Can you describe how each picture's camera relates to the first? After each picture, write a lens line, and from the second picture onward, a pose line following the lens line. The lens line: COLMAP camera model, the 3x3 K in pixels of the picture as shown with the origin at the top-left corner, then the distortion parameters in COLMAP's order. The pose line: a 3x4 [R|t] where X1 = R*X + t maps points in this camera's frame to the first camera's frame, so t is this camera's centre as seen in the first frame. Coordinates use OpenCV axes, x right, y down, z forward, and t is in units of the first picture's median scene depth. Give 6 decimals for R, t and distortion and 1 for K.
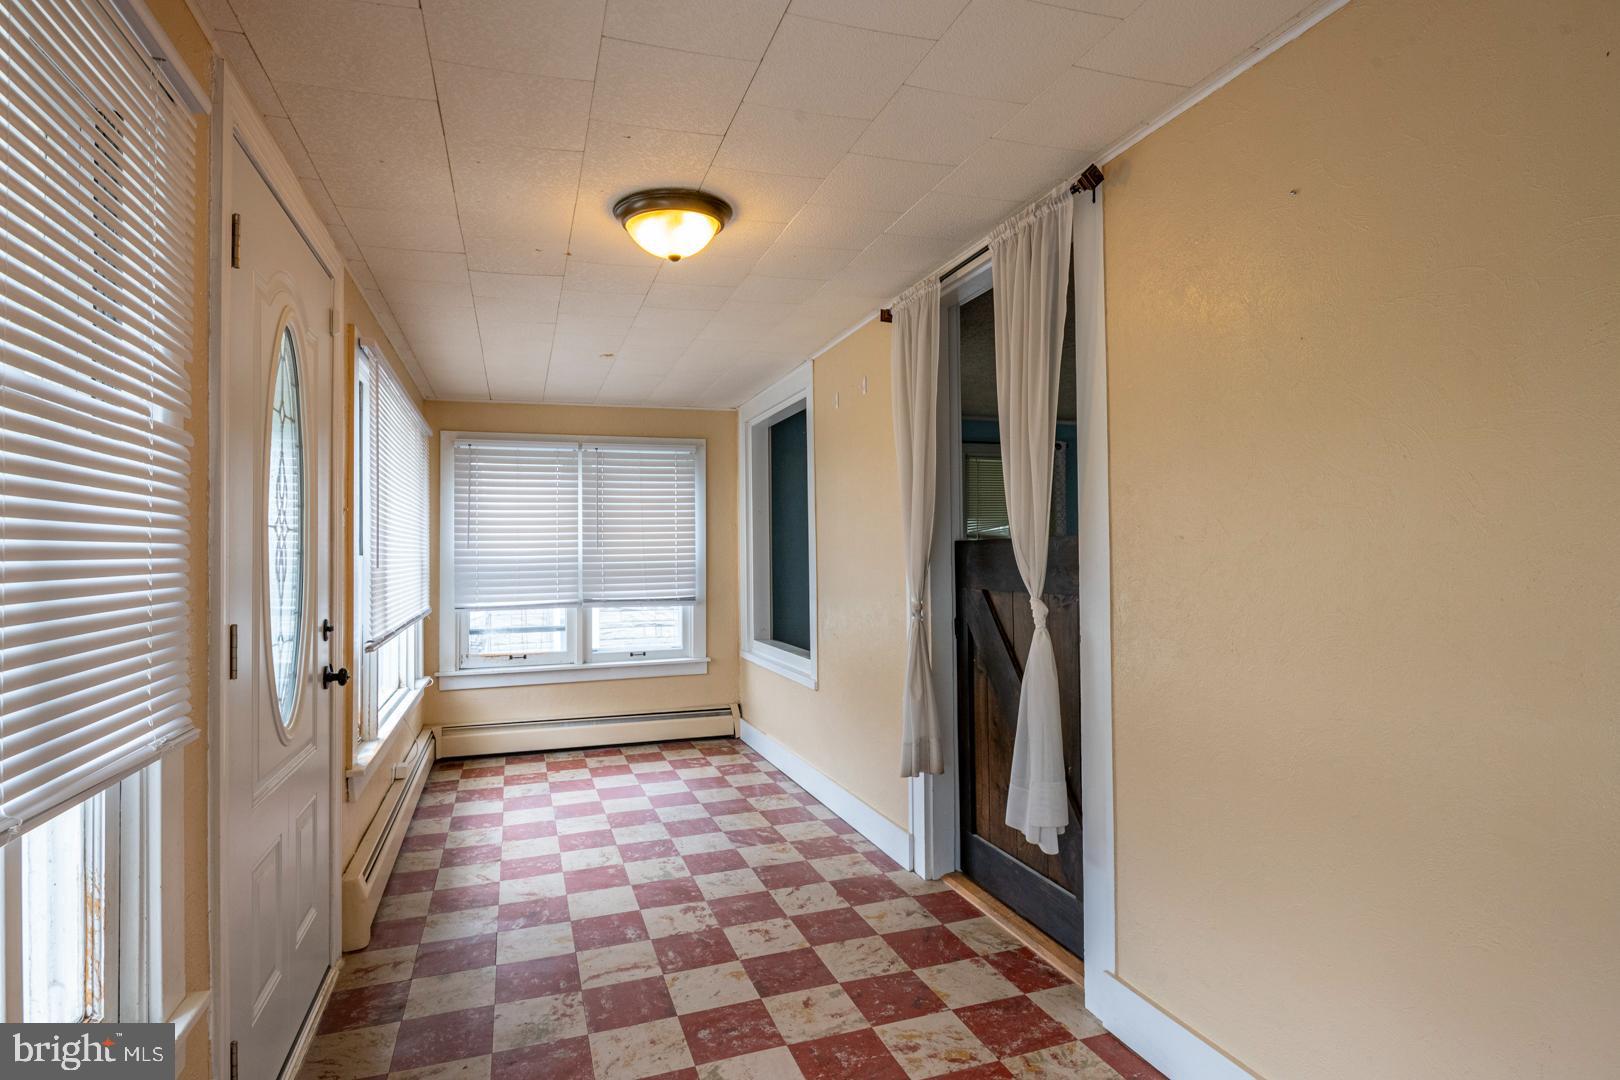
lens RADIAL K [[833.6, 0, 800.2], [0, 833.6, 540.4], [0, 0, 1]] dist [0.000920, -0.006486]
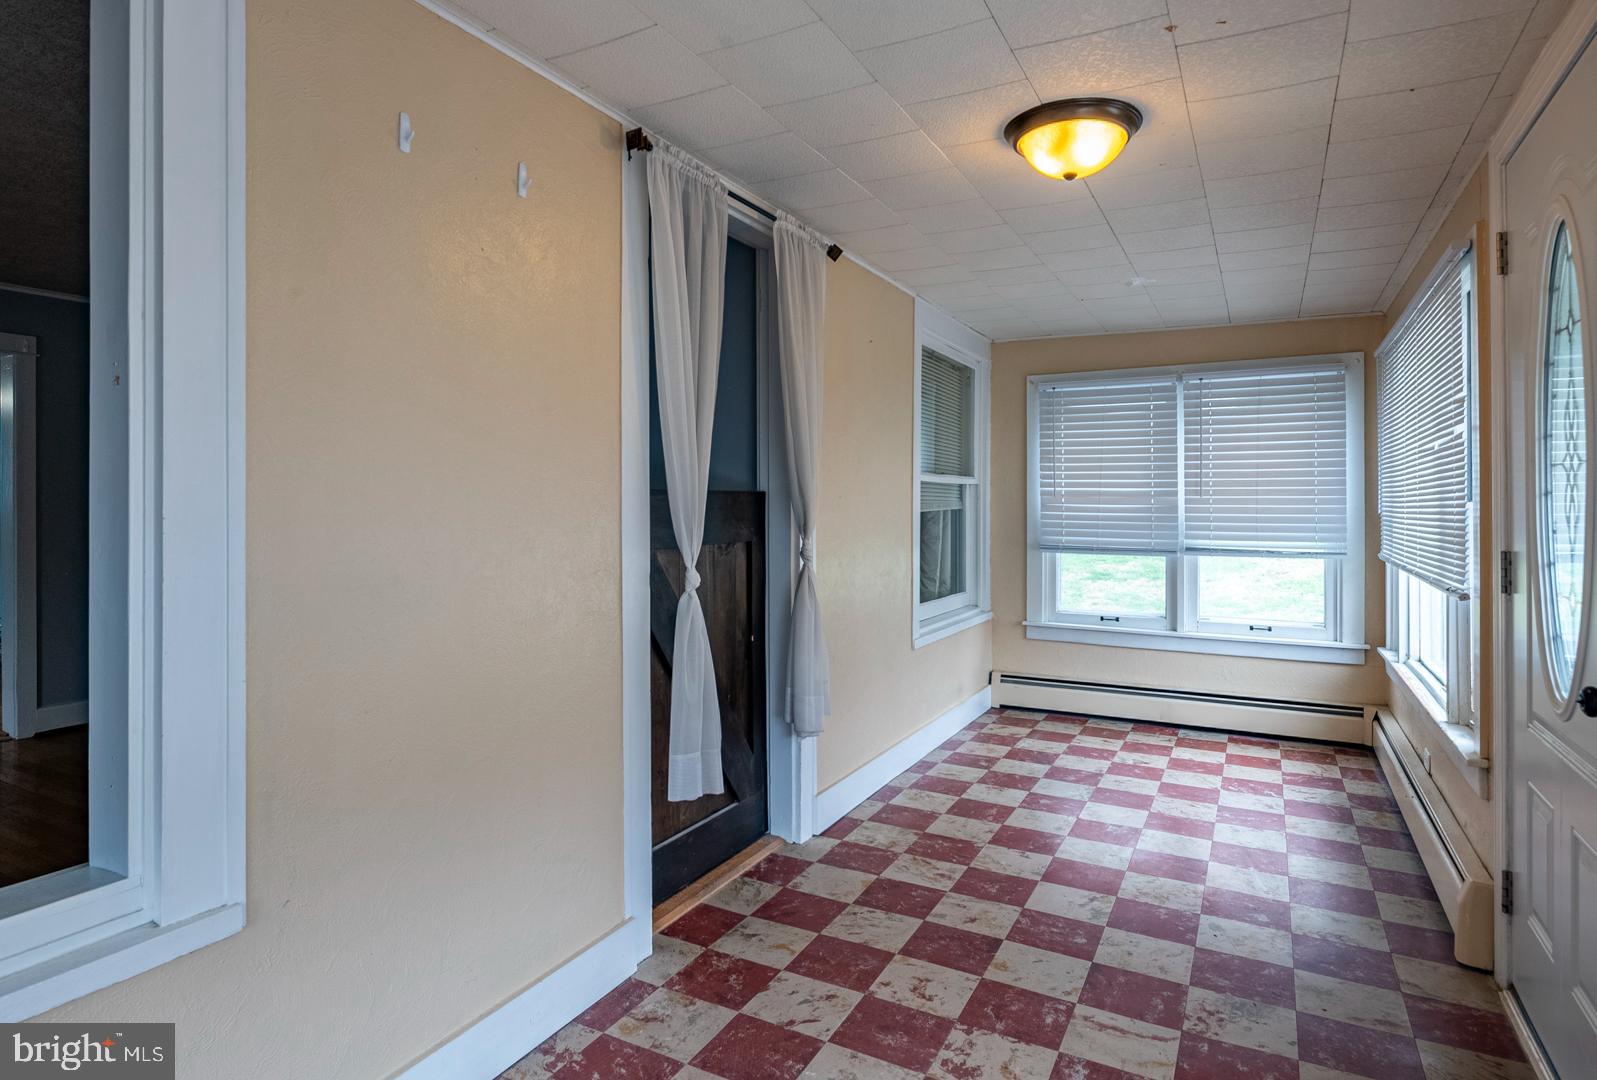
lens RADIAL K [[860.0, 0, 798.1], [0, 860.0, 511.6], [0, 0, 1]] dist [-0.001874, -0.001633]
pose [[-0.678654, 0.005289, 0.734439, -0.591818], [-0.001710, 0.999960, -0.008782, 0.043771], [-0.734456, -0.007216, -0.678618, 1.747496]]
